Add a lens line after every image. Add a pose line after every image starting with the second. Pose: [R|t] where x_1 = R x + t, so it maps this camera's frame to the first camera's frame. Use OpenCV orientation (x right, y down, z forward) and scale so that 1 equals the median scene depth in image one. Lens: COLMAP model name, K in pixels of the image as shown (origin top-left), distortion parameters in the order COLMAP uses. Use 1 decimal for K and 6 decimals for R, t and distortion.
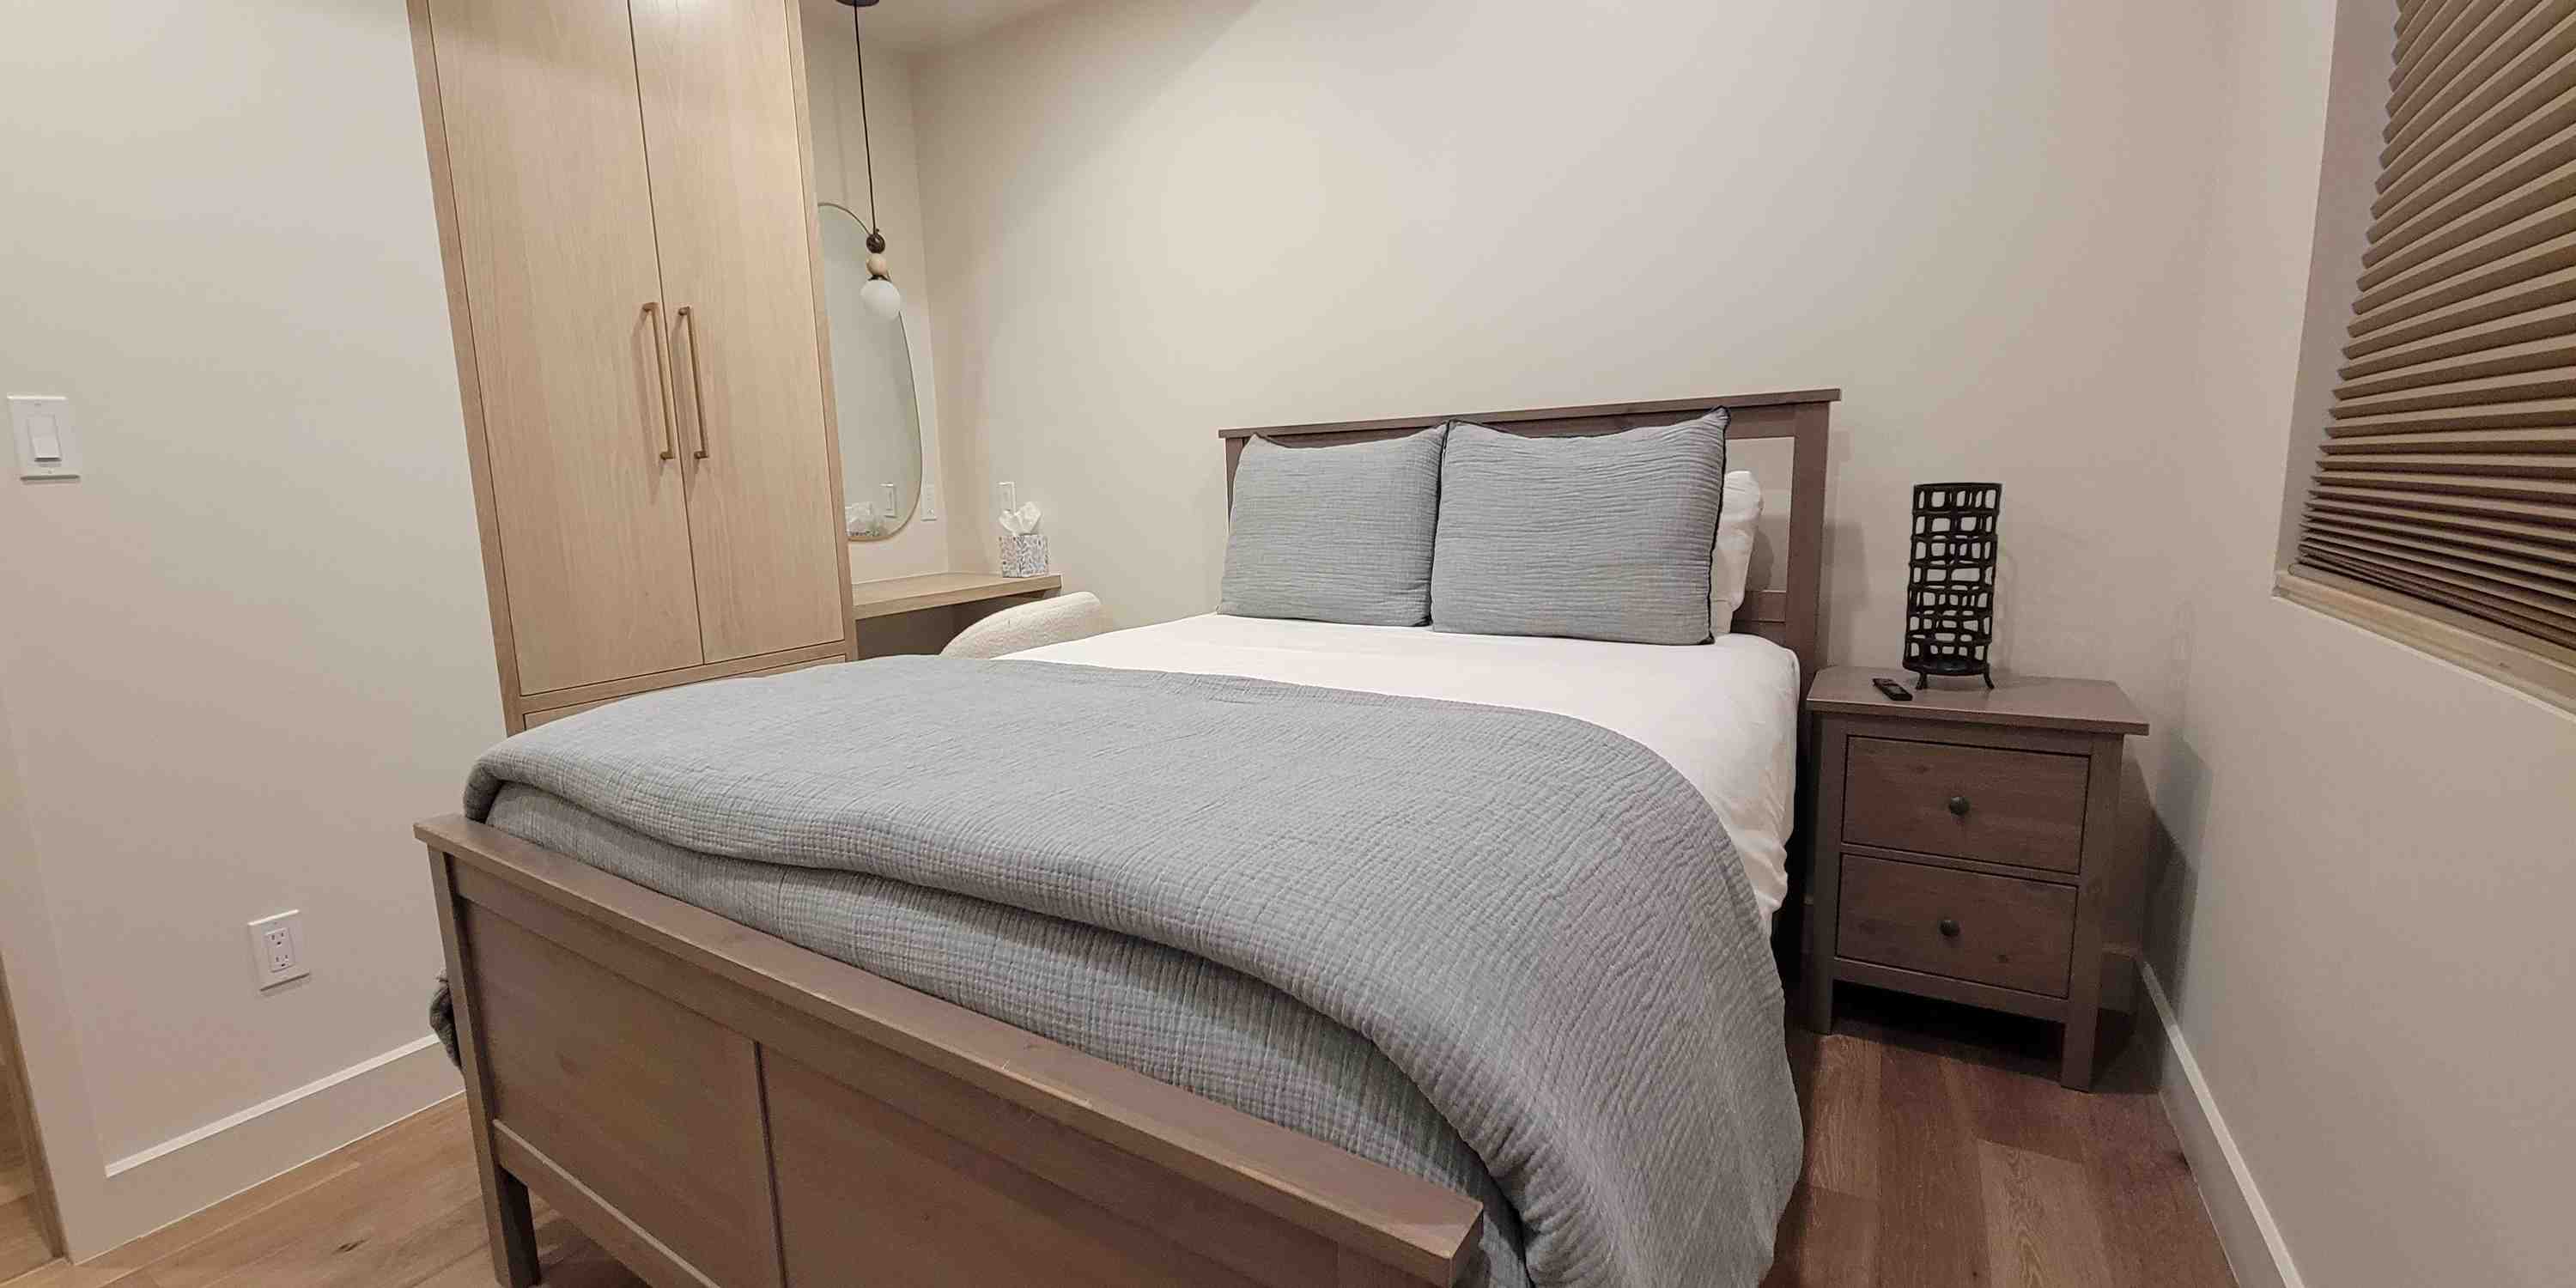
lens RADIAL K [[1055.5, 0, 1291.8], [0, 1055.5, 658.7], [0, 0, 1]] dist [0.003777, 0.000316]
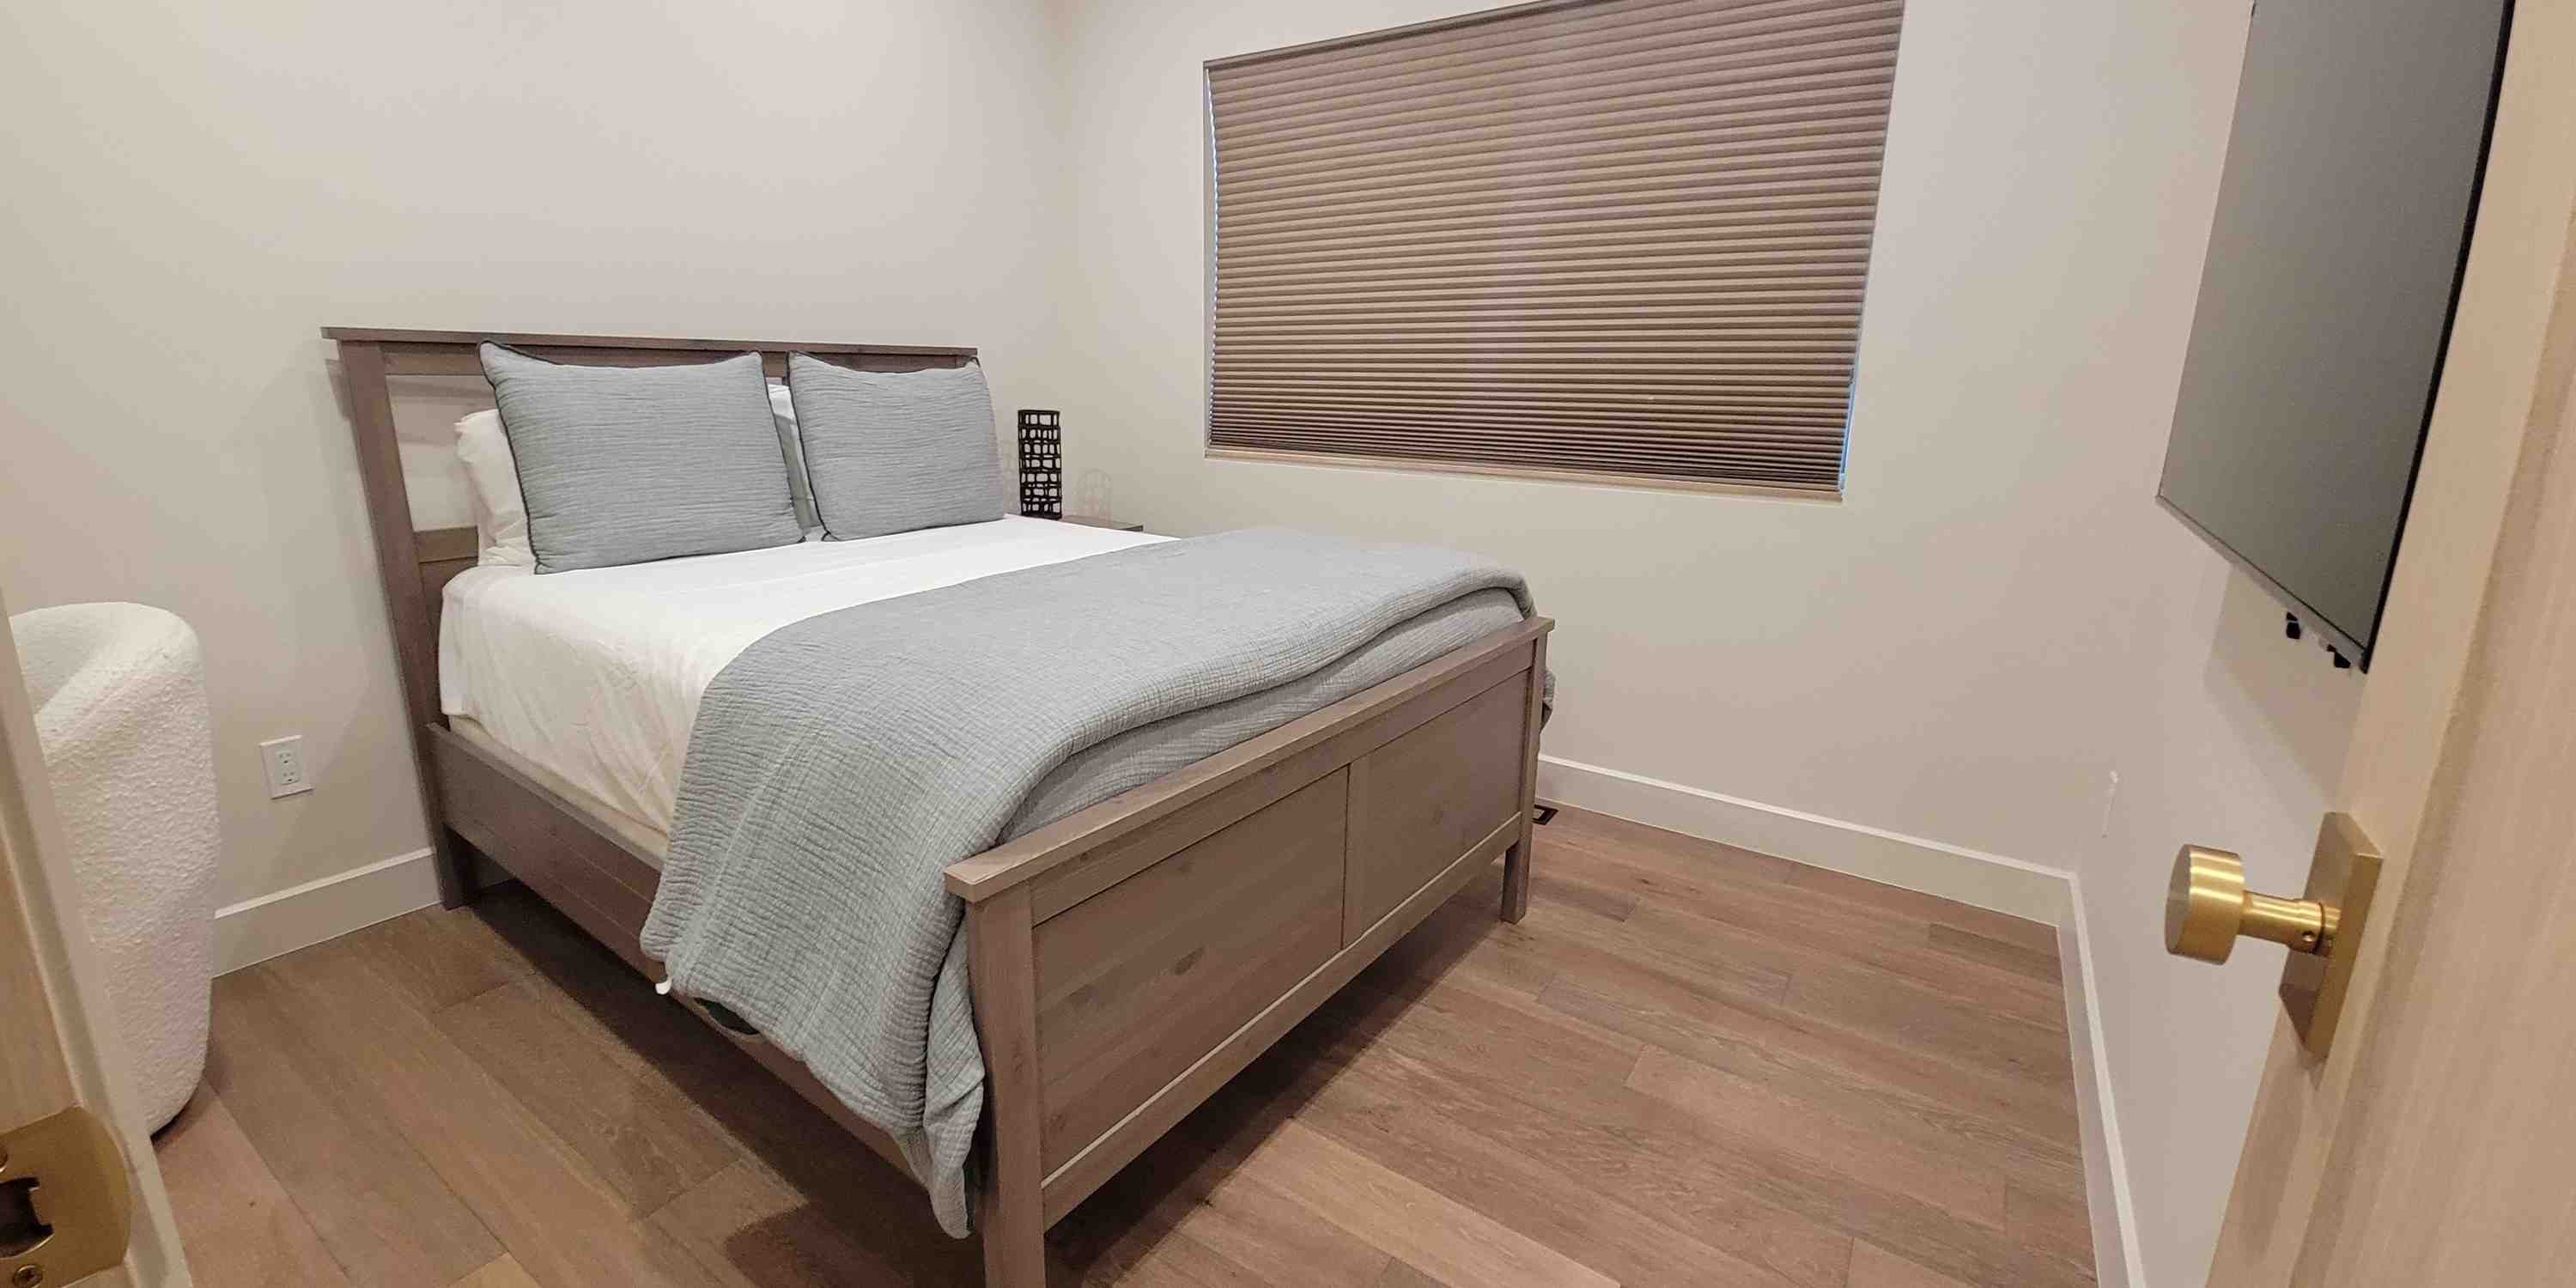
lens RADIAL K [[1055.5, 0, 1288.4], [0, 1055.5, 642.0], [0, 0, 1]] dist [0.003777, 0.000316]
pose [[0.052428, -0.212973, 0.975650, -1.049209], [0.160858, 0.966037, 0.202231, -0.079862], [-0.985584, 0.146338, 0.084906, 0.491158]]
